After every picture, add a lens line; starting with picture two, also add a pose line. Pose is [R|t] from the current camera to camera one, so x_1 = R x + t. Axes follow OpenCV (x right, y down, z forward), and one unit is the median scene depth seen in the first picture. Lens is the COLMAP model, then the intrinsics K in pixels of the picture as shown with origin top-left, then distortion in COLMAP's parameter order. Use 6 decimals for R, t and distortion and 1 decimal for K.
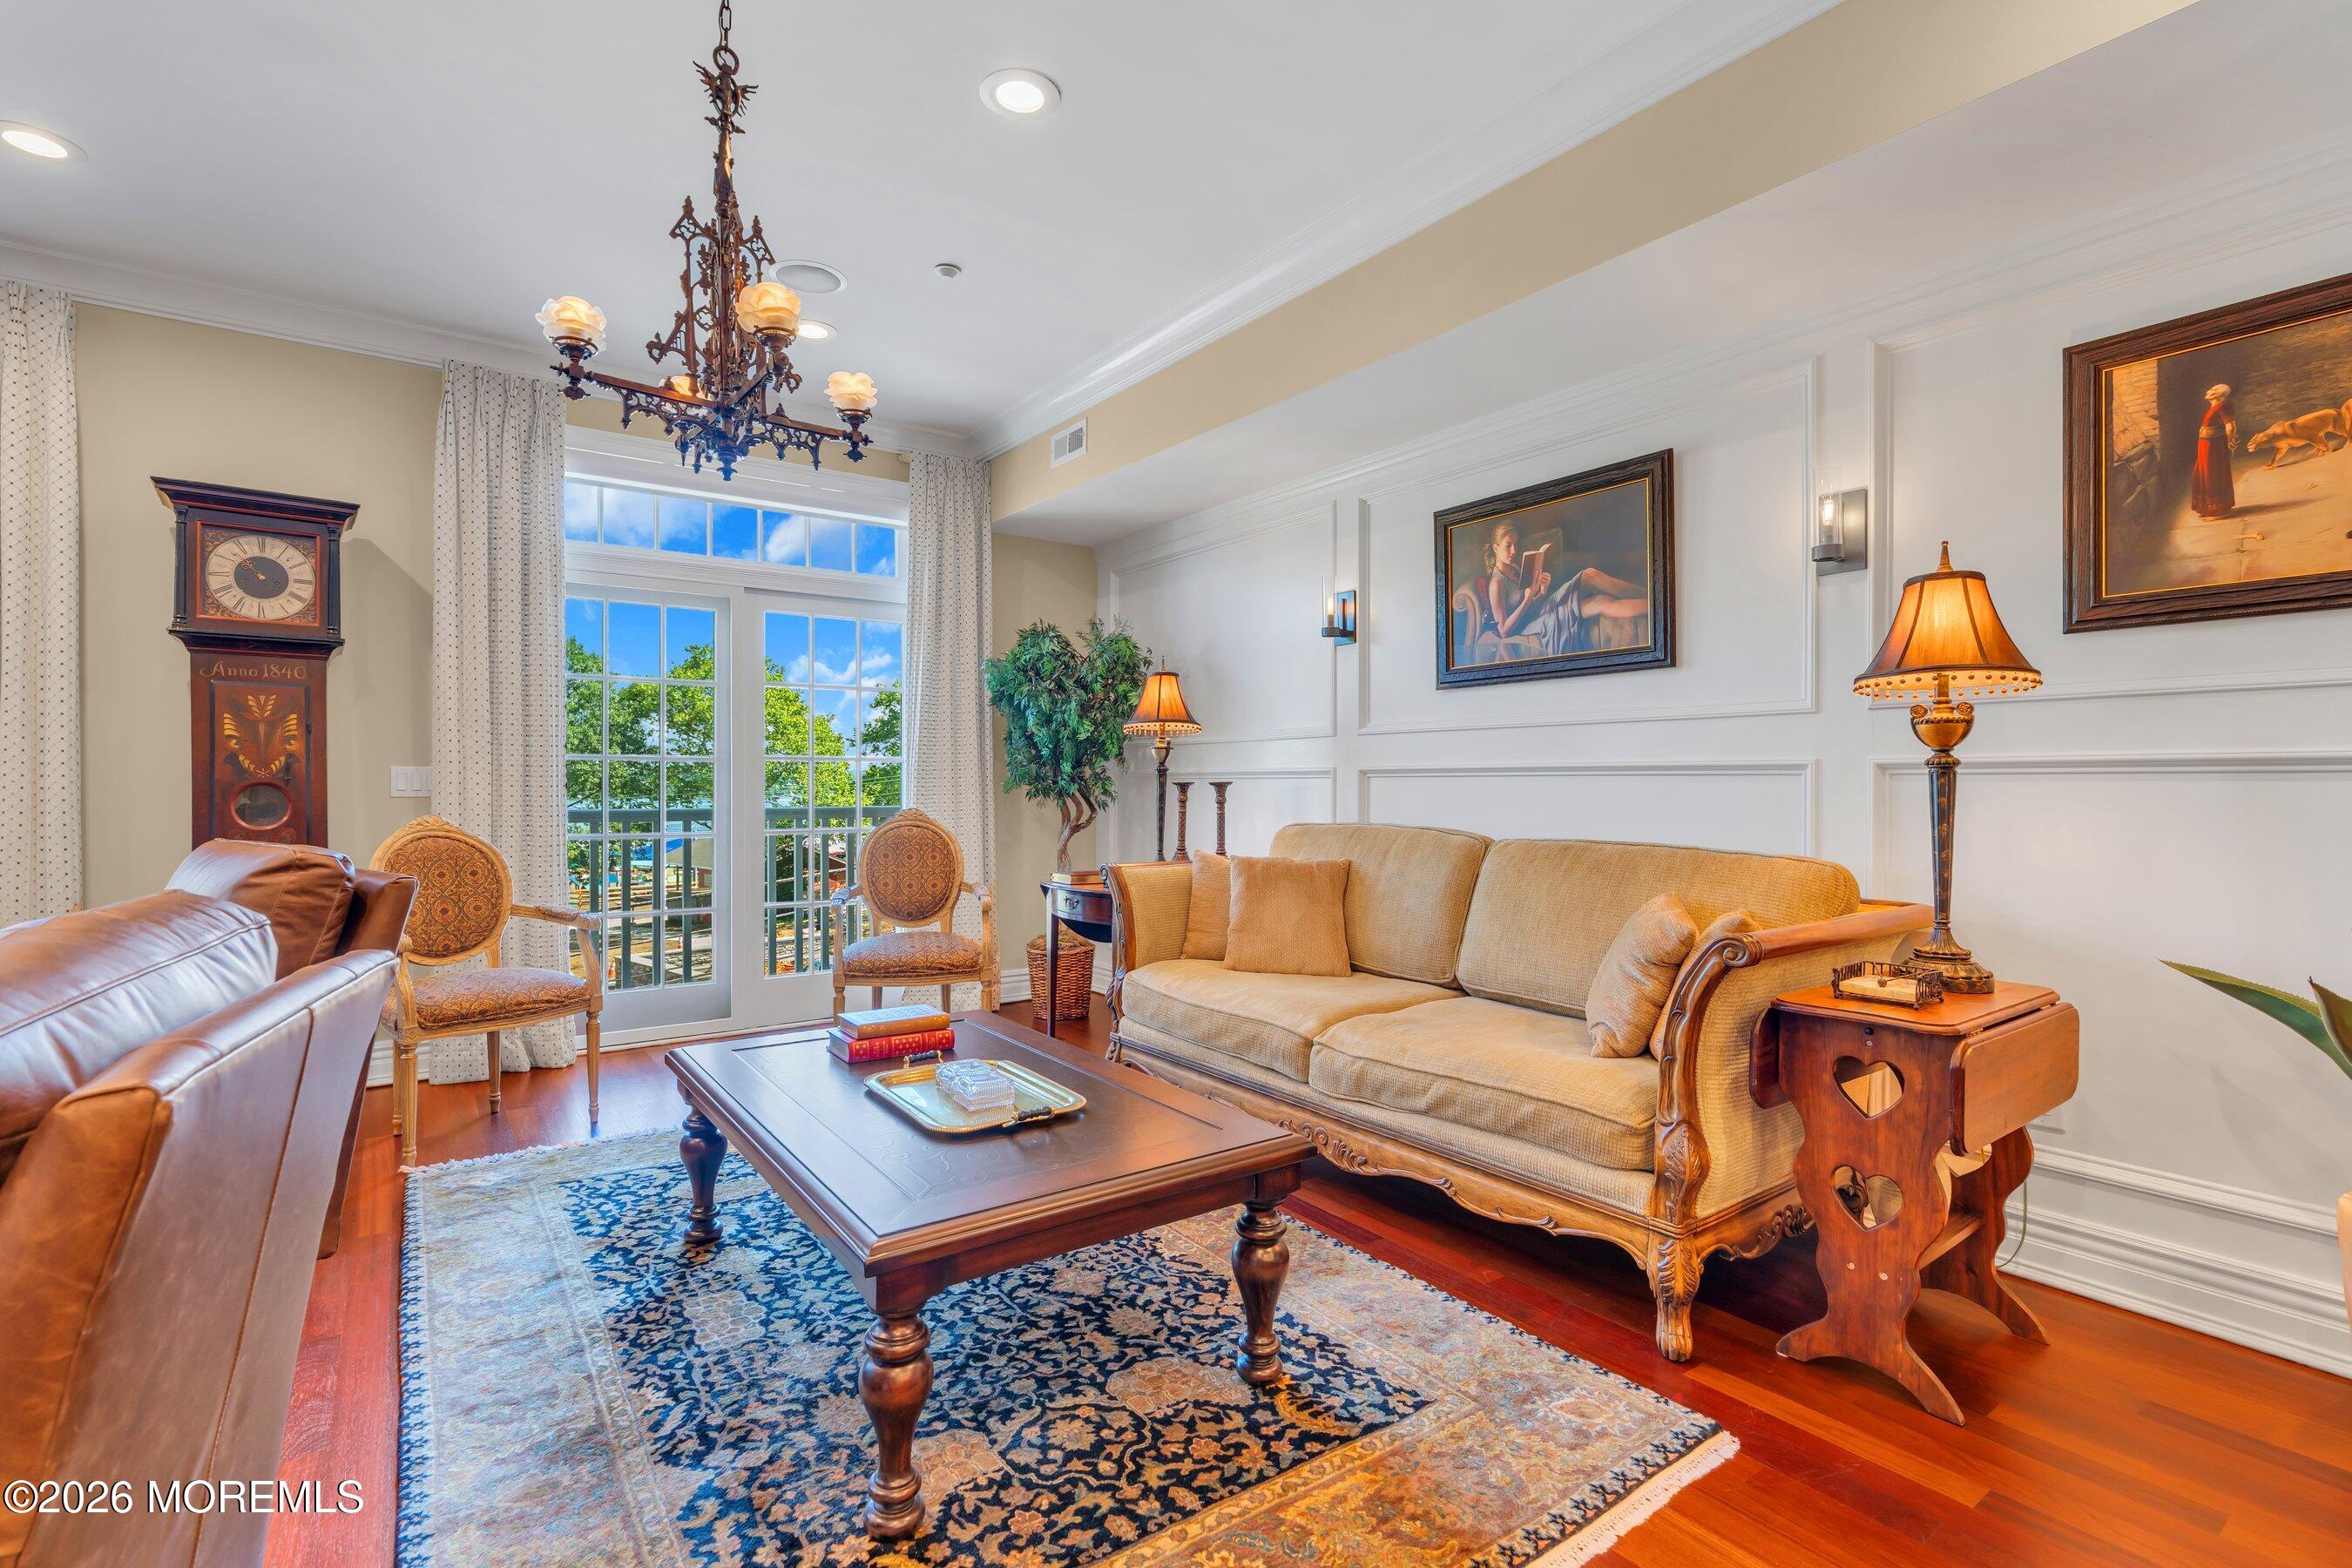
lens RADIAL K [[1078.0, 0, 1182.9], [0, 1078.0, 792.4], [0, 0, 1]] dist [-0.008596, 0.001676]
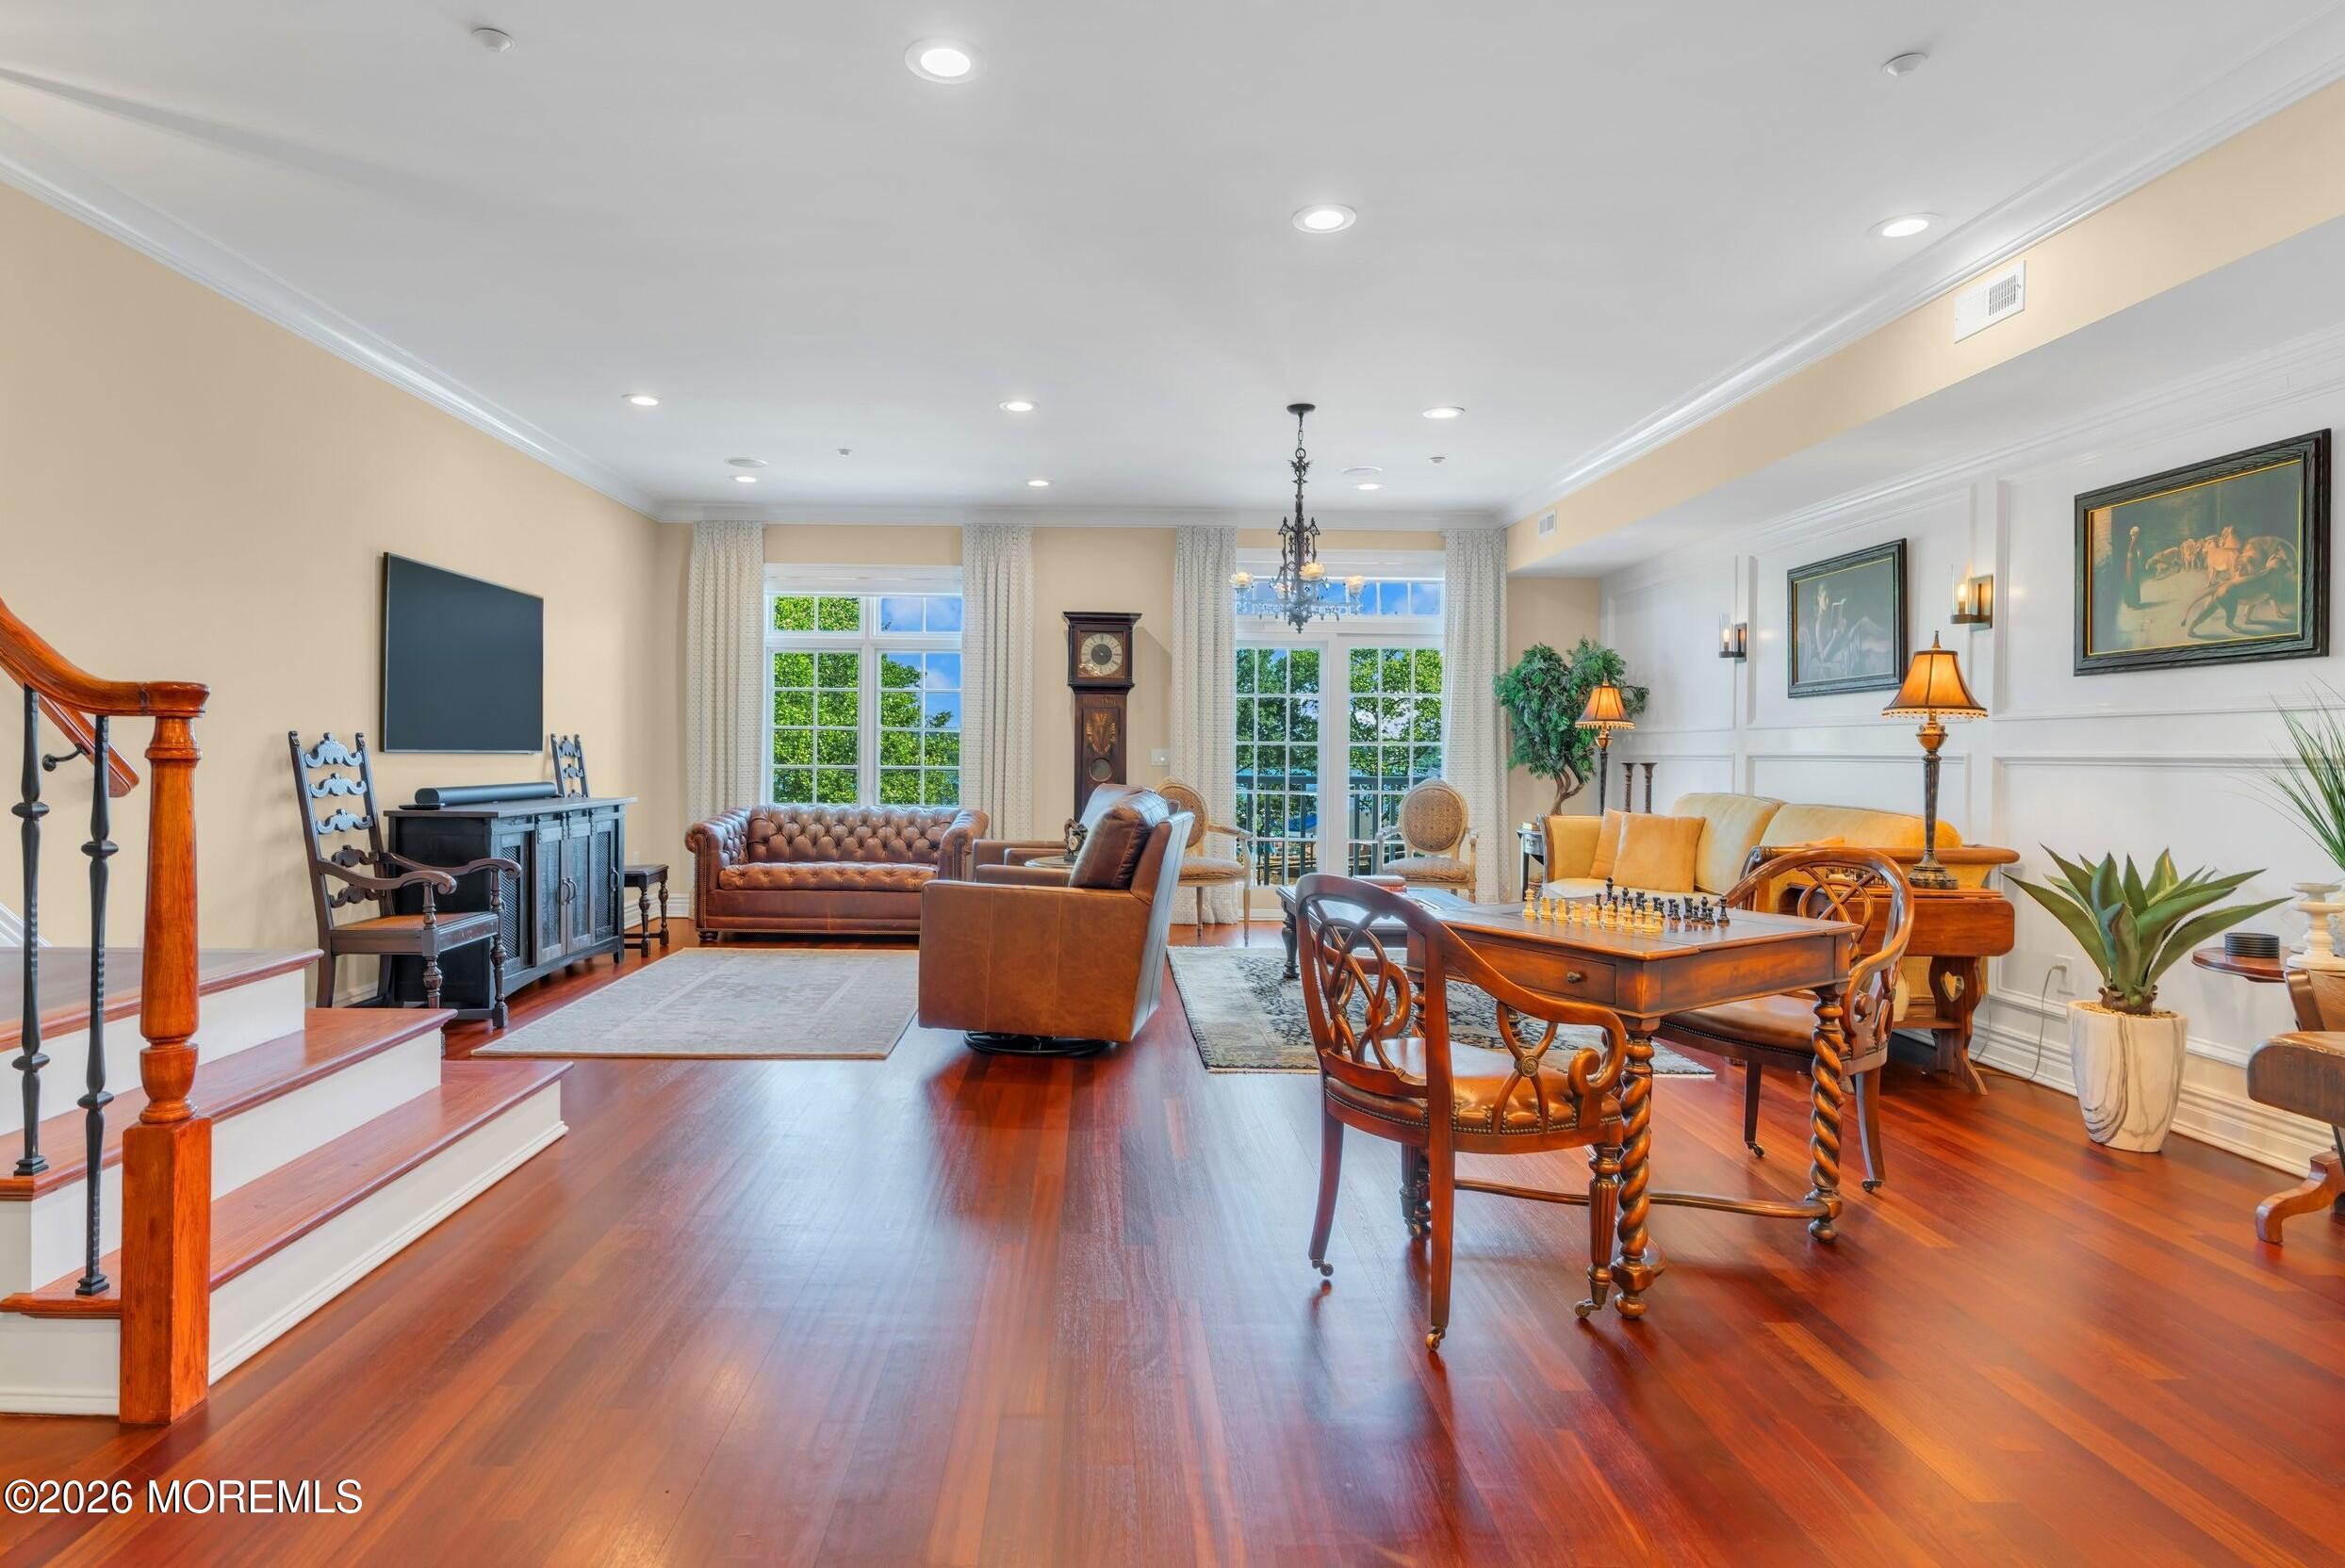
lens RADIAL K [[1248.9, 0, 1110.8], [0, 1248.9, 756.7], [0, 0, 1]] dist [-0.004938, 0.000314]
pose [[0.816635, 0.009599, -0.577074, 0.496002], [-0.013799, 0.999901, -0.002895, -0.004506], [0.576989, 0.010327, 0.816687, -0.887878]]
